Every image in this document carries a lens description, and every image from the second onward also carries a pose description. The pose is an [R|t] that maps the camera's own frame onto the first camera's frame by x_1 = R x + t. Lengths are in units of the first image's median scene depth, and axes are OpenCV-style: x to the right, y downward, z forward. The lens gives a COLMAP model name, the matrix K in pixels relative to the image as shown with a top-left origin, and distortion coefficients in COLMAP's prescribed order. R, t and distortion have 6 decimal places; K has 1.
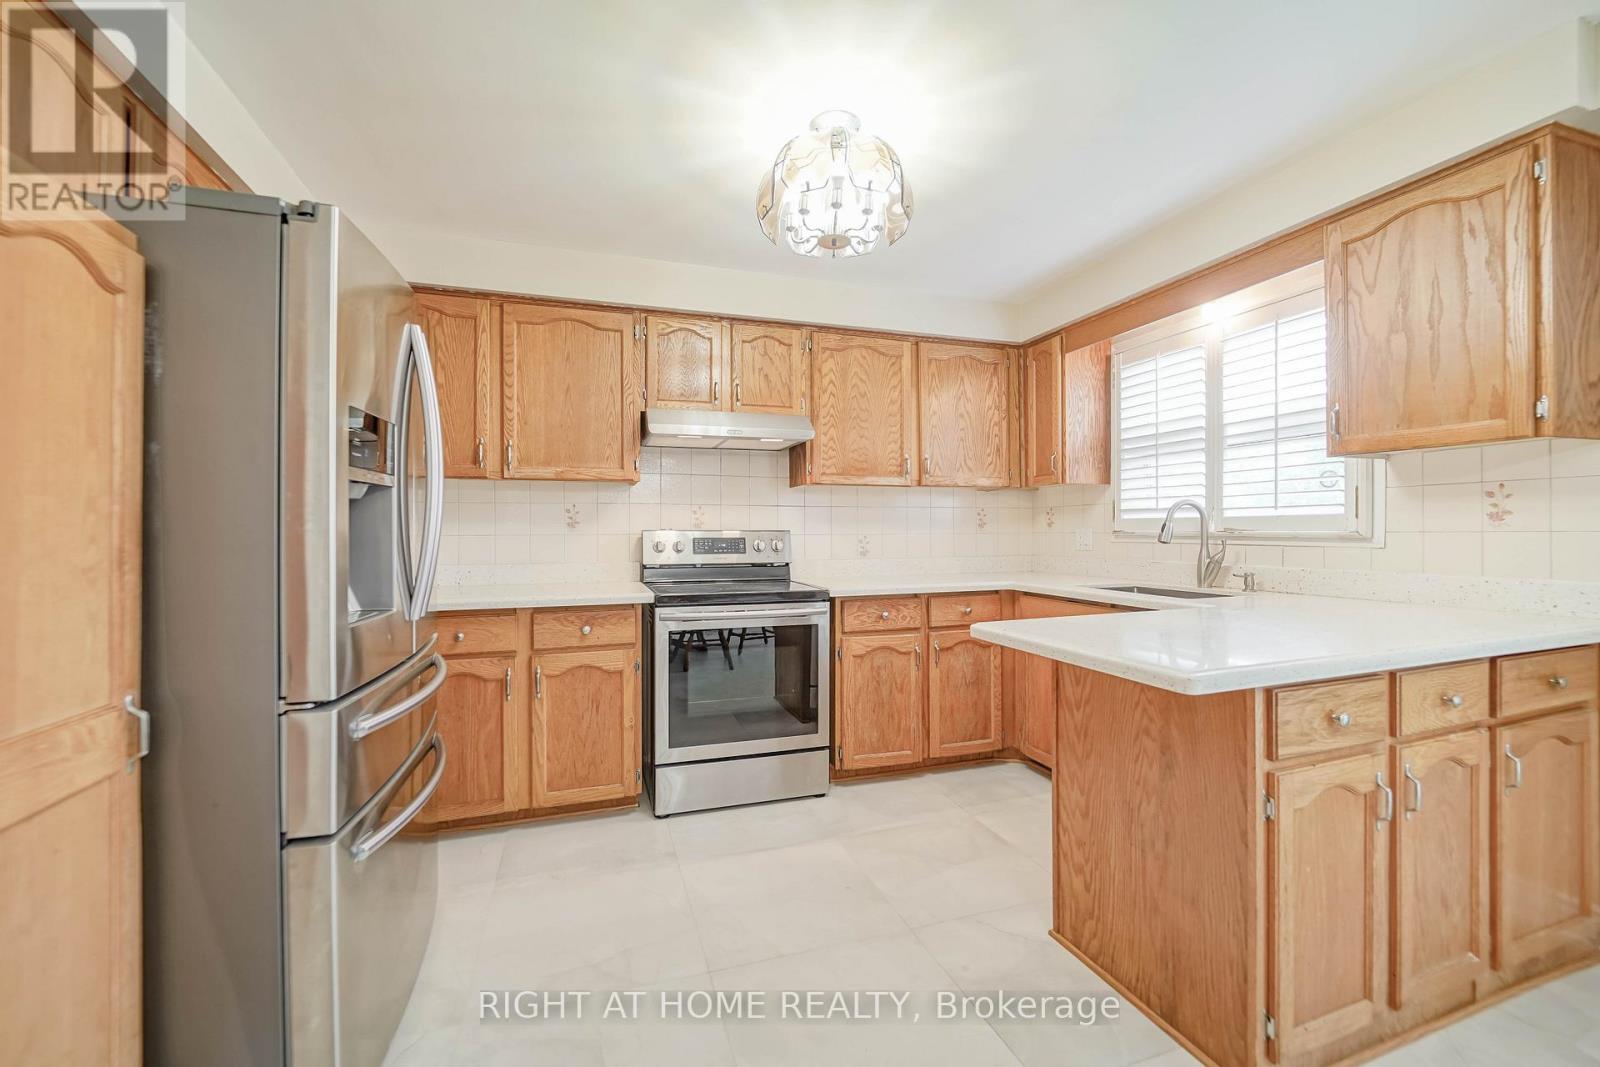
lens RADIAL K [[648.7, 0, 798.1], [0, 648.7, 531.0], [0, 0, 1]] dist [-0.014788, -0.000217]
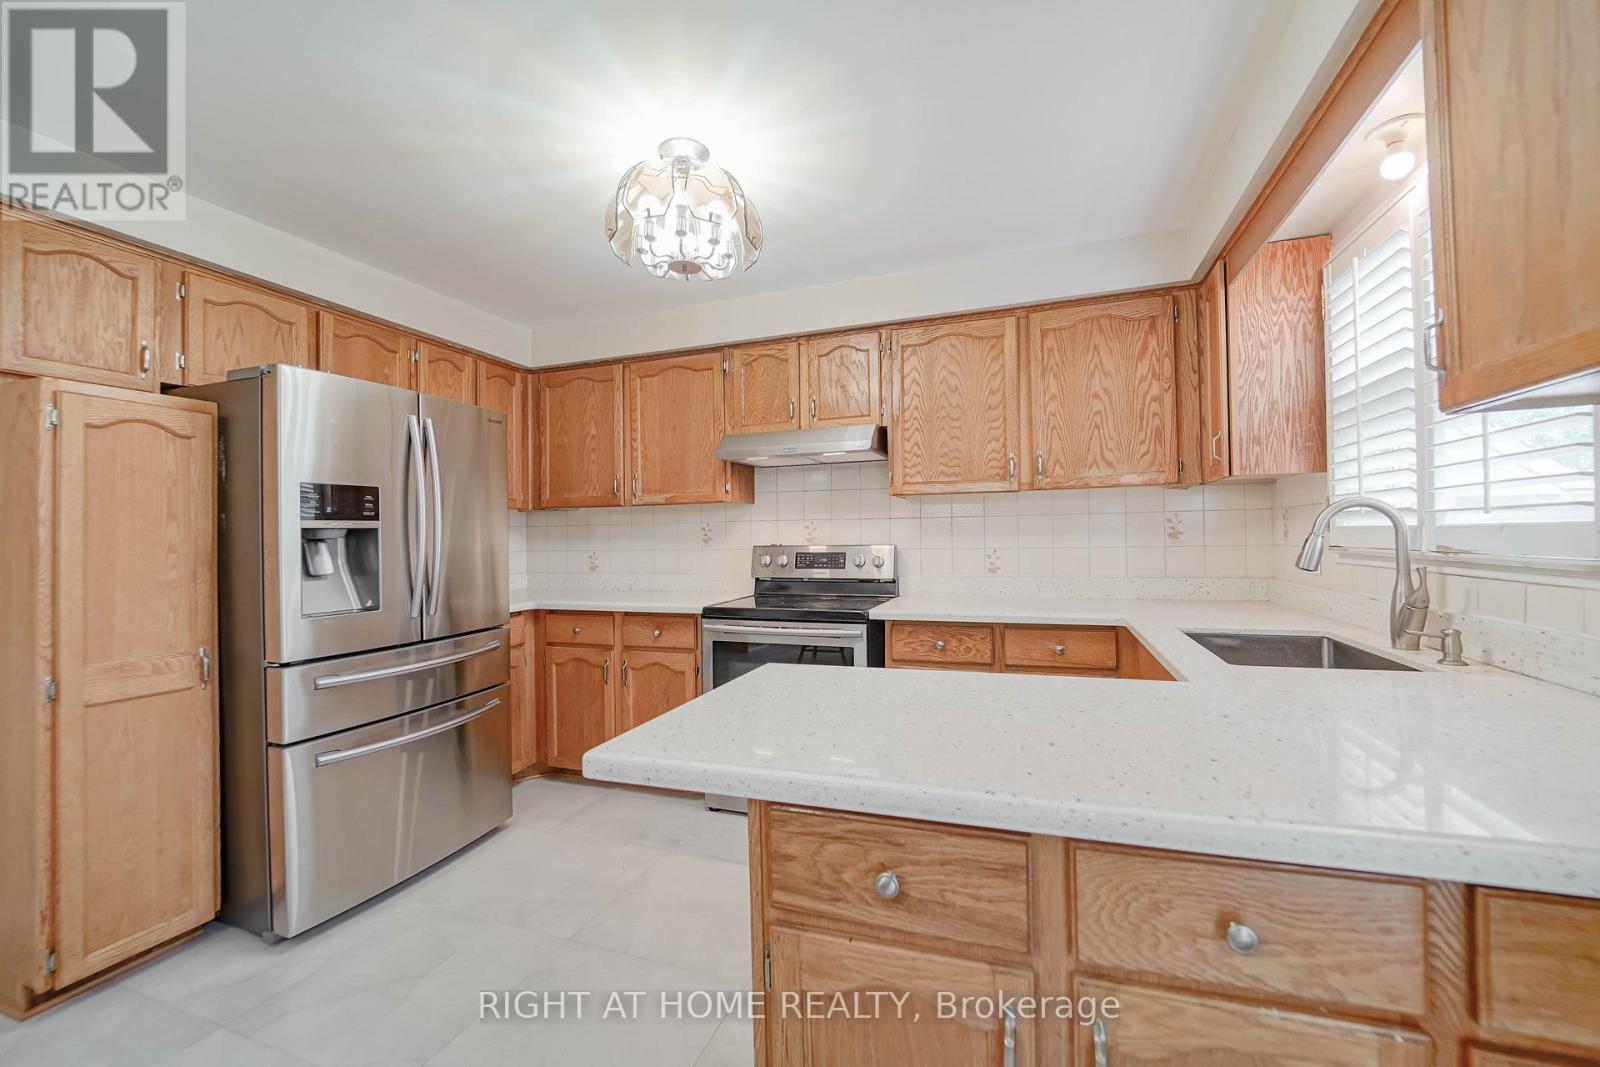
lens RADIAL K [[648.7, 0, 797.0], [0, 648.7, 532.3], [0, 0, 1]] dist [-0.014788, -0.000217]
pose [[0.784927, -0.012519, -0.619462, 0.501870], [0.012989, 0.999909, -0.003748, -0.018793], [0.619452, -0.005104, 0.785018, 0.196145]]
